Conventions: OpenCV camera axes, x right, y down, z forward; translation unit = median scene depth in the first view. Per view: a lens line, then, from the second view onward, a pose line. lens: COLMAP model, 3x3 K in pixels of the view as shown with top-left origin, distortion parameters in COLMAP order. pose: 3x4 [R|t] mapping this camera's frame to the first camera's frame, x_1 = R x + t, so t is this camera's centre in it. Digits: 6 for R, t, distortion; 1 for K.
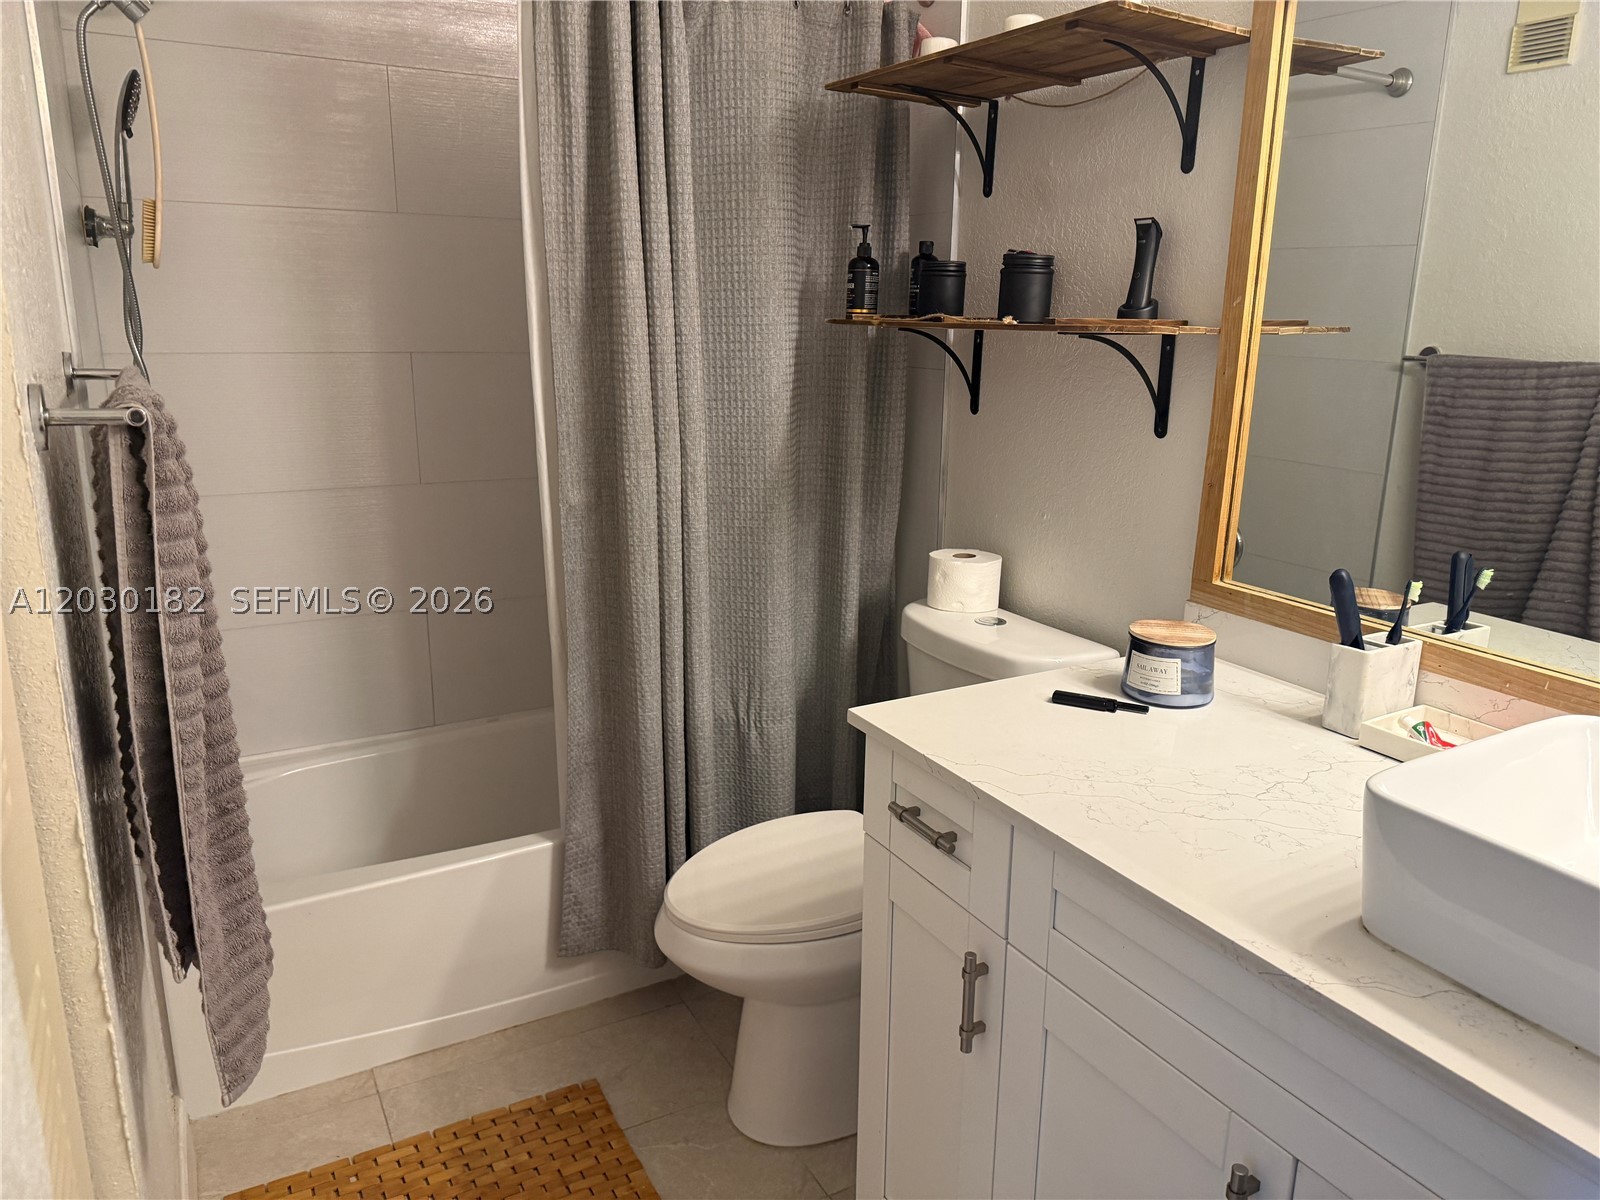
lens RADIAL K [[1122.7, 0, 825.6], [0, 1122.7, 594.4], [0, 0, 1]] dist [0.054739, -0.067971]
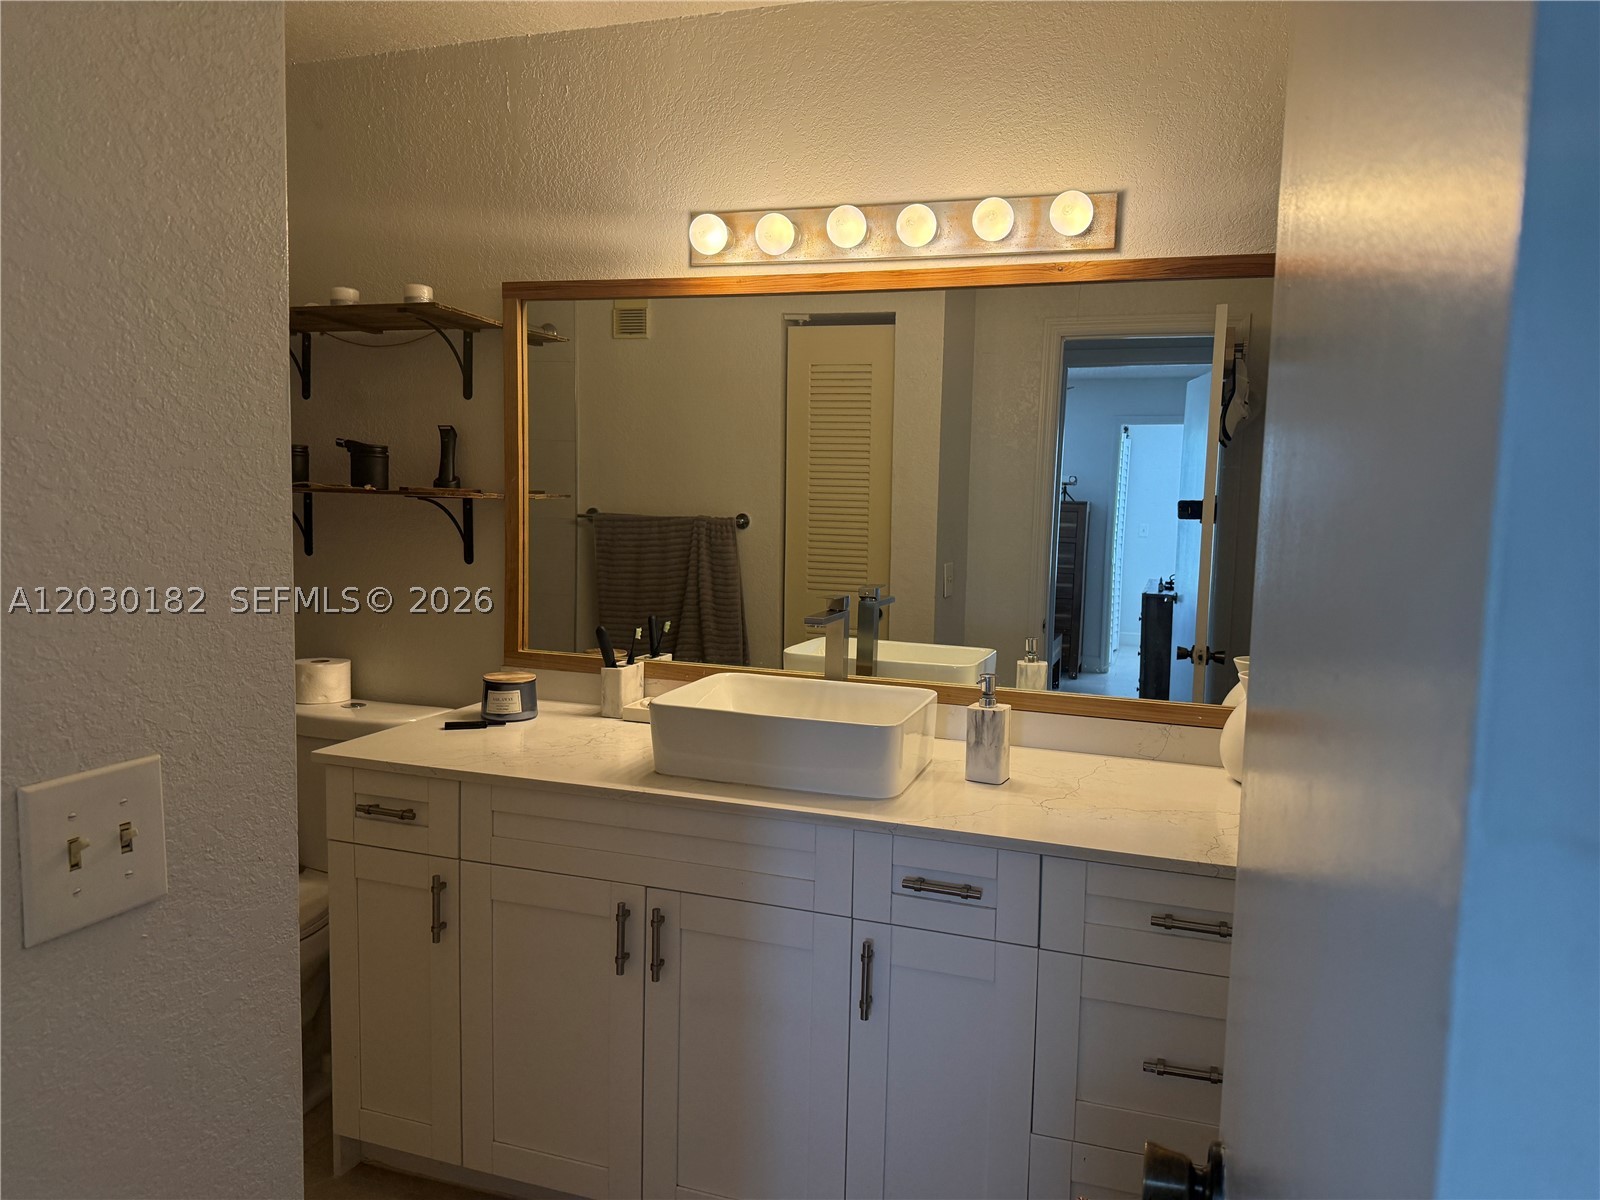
lens RADIAL K [[1122.7, 0, 810.8], [0, 1122.7, 612.8], [0, 0, 1]] dist [0.054739, -0.067971]
pose [[0.753154, -0.069035, 0.654212, -0.374038], [0.152897, 0.985615, -0.072015, 0.111937], [-0.639830, 0.154265, 0.752875, -0.455017]]
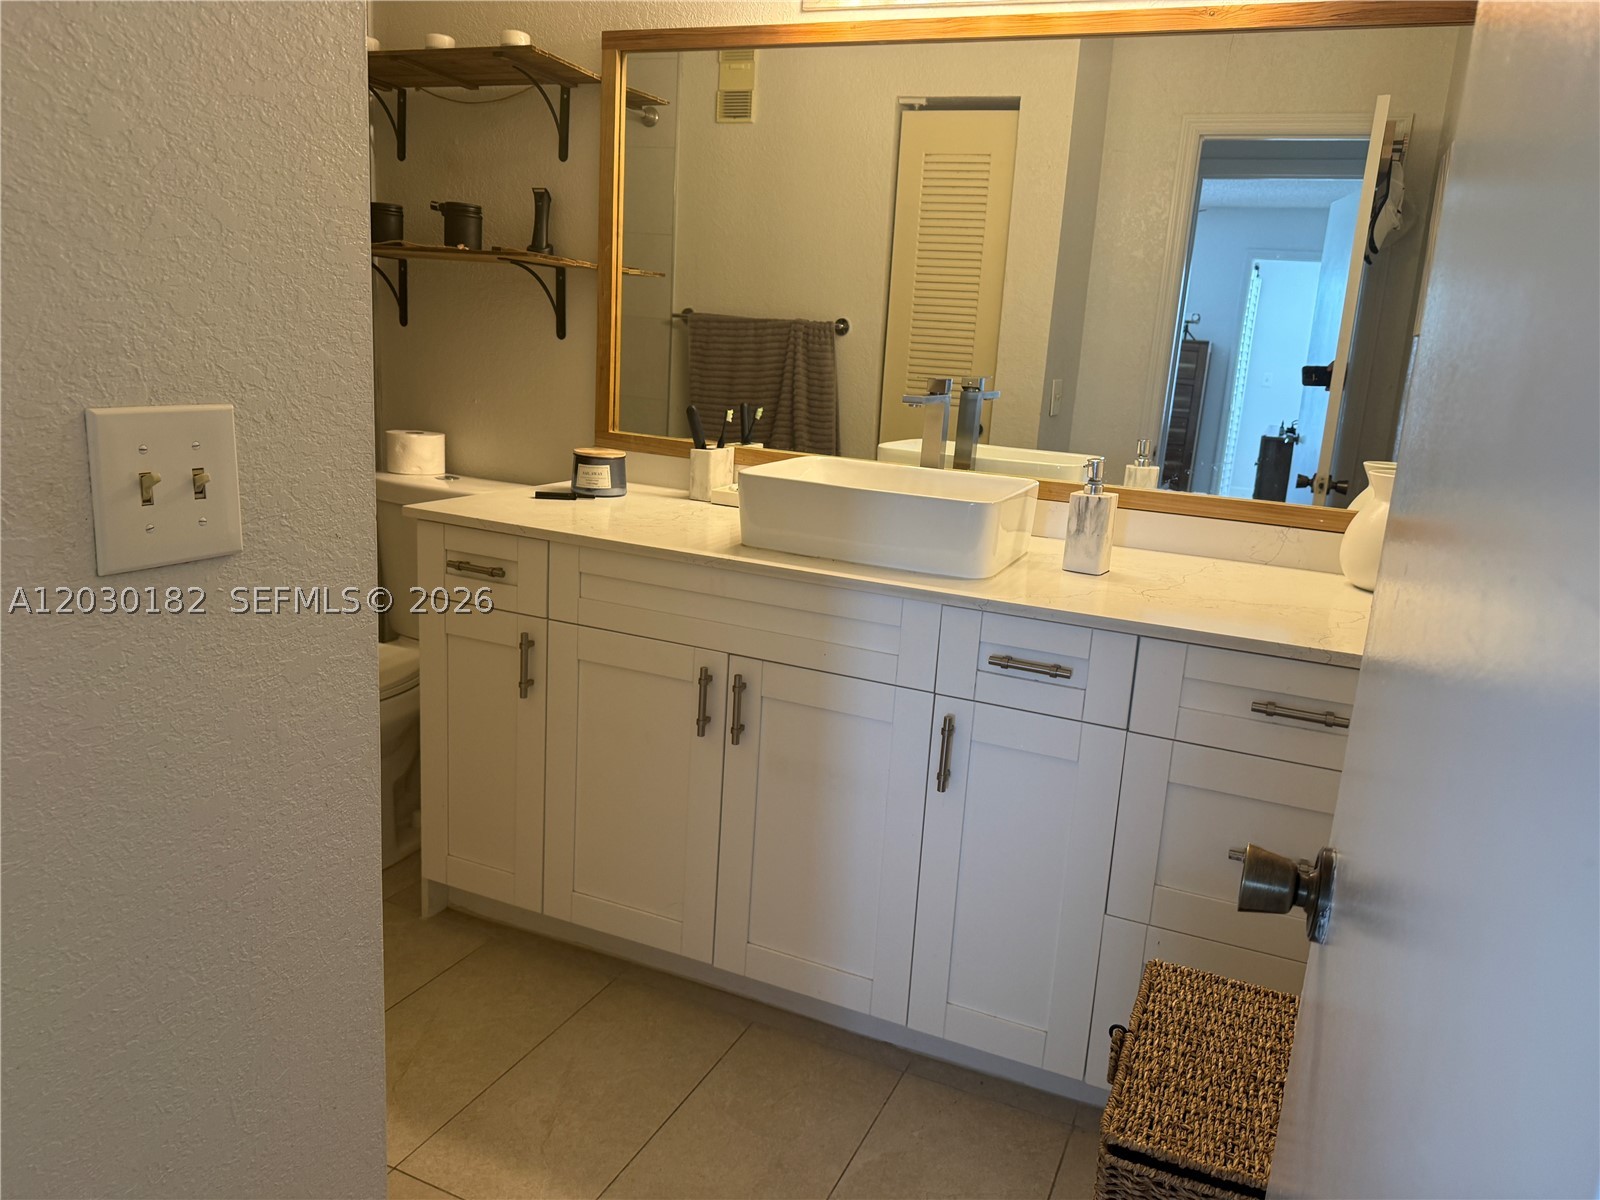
lens RADIAL K [[1122.7, 0, 808.1], [0, 1122.7, 609.1], [0, 0, 1]] dist [0.054739, -0.067971]
pose [[0.808517, -0.104858, 0.579055, -0.355974], [0.098408, 0.994232, 0.042637, 0.192253], [-0.580186, 0.022511, 0.814173, -0.413451]]
